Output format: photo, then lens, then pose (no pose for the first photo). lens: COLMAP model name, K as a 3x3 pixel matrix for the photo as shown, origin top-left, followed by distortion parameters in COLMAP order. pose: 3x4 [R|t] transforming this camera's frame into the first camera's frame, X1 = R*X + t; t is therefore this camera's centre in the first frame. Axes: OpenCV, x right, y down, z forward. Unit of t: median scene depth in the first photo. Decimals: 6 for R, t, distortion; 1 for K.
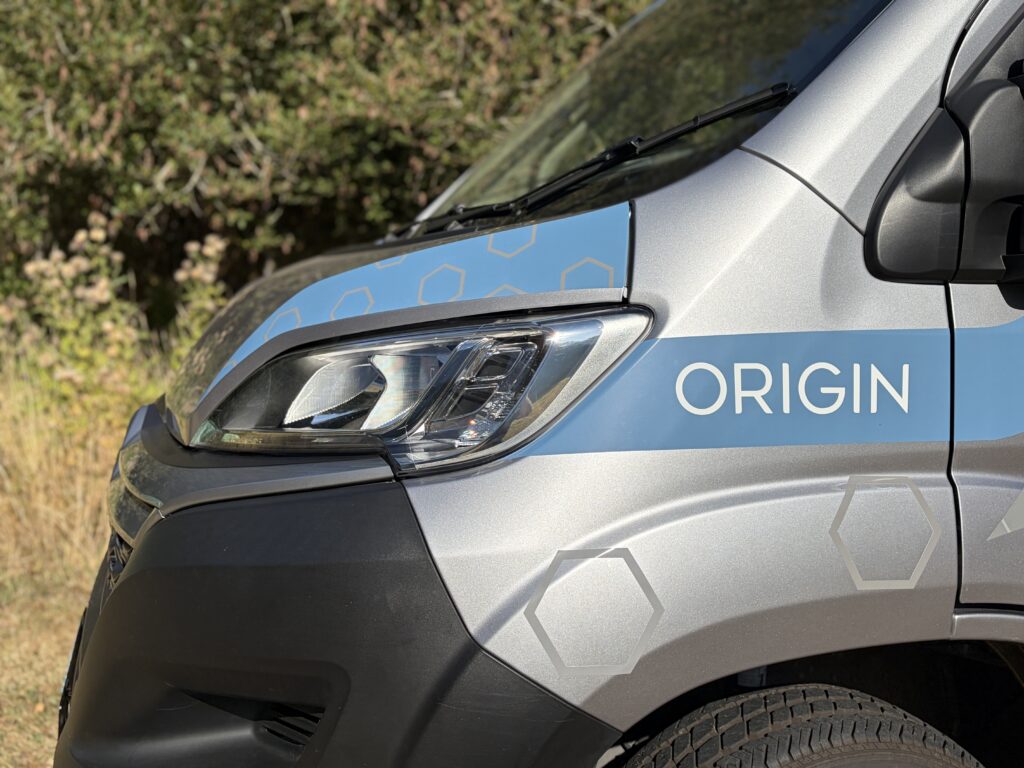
lens RADIAL K [[1018.6, 0, 512.0], [0, 1018.6, 384.0], [0, 0, 1]] dist [0.001377, -0.008032]
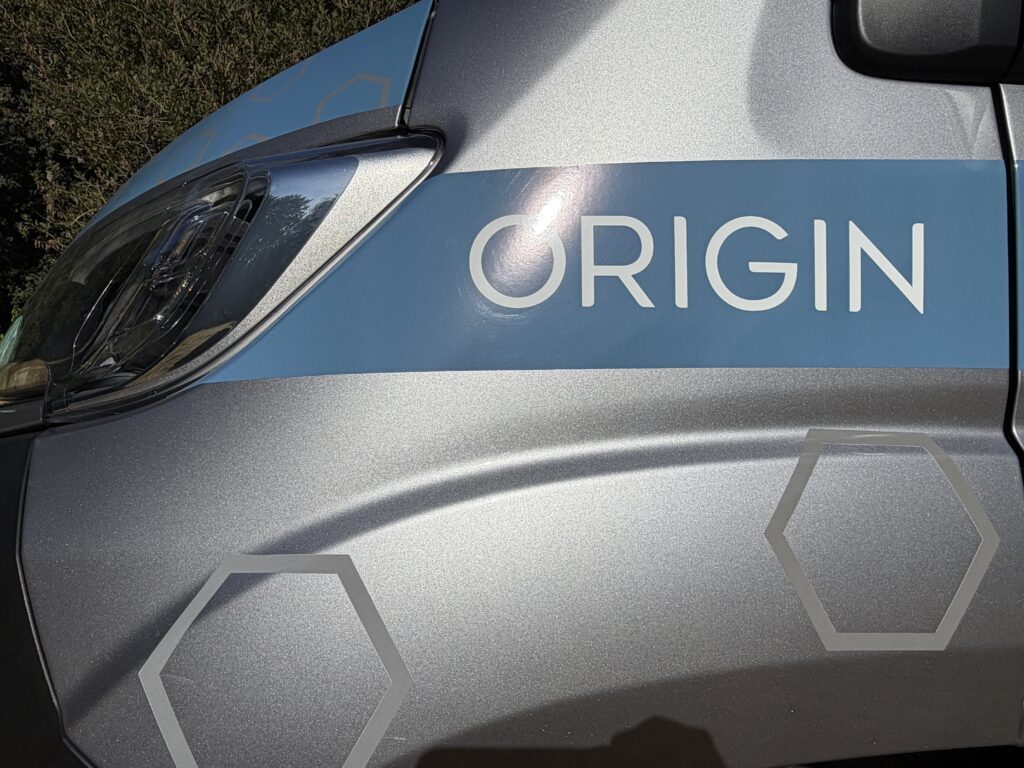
lens RADIAL K [[746.8, 0, 513.5], [0, 746.8, 322.7], [0, 0, 1]] dist [0.003346, 0.006693]
pose [[0.989403, 0.002108, -0.145182, 0.235389], [-0.011122, 0.998057, -0.061301, 0.060841], [0.144771, 0.062266, 0.987504, 0.588715]]
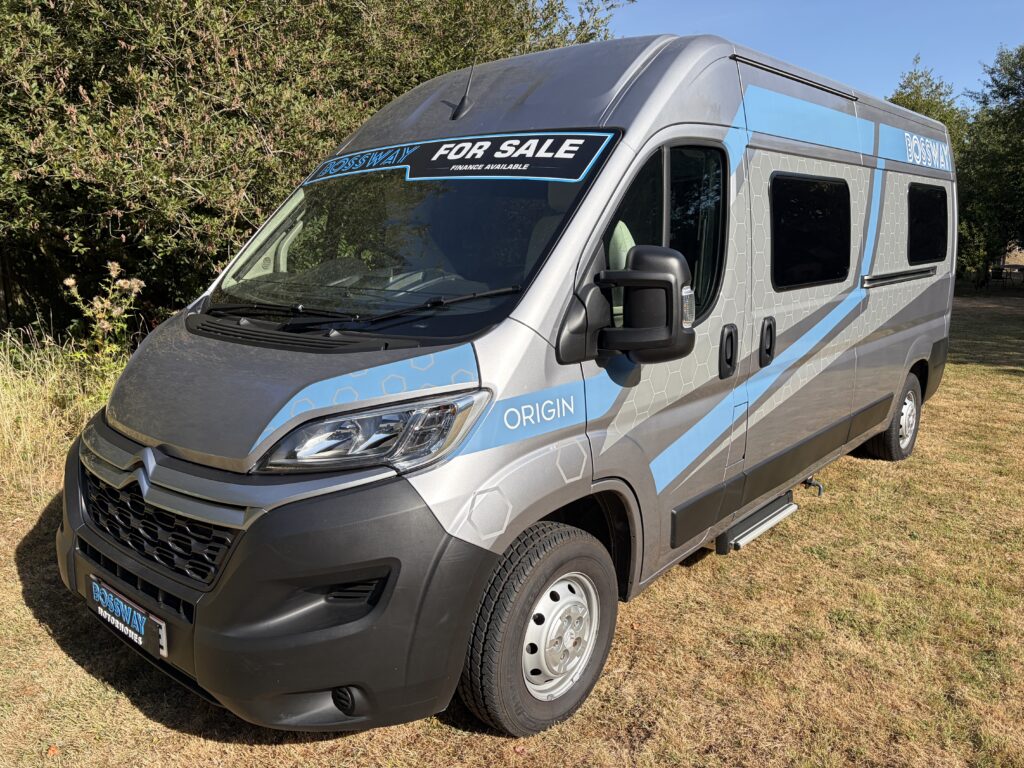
lens RADIAL K [[726.3, 0, 512.0], [0, 726.3, 384.0], [0, 0, 1]] dist [0.002060, -0.000049]
pose [[0.848858, -0.125491, 0.513509, -0.716675], [0.071466, 0.989739, 0.123735, -0.297856], [-0.523767, -0.068335, 0.849116, -0.521072]]
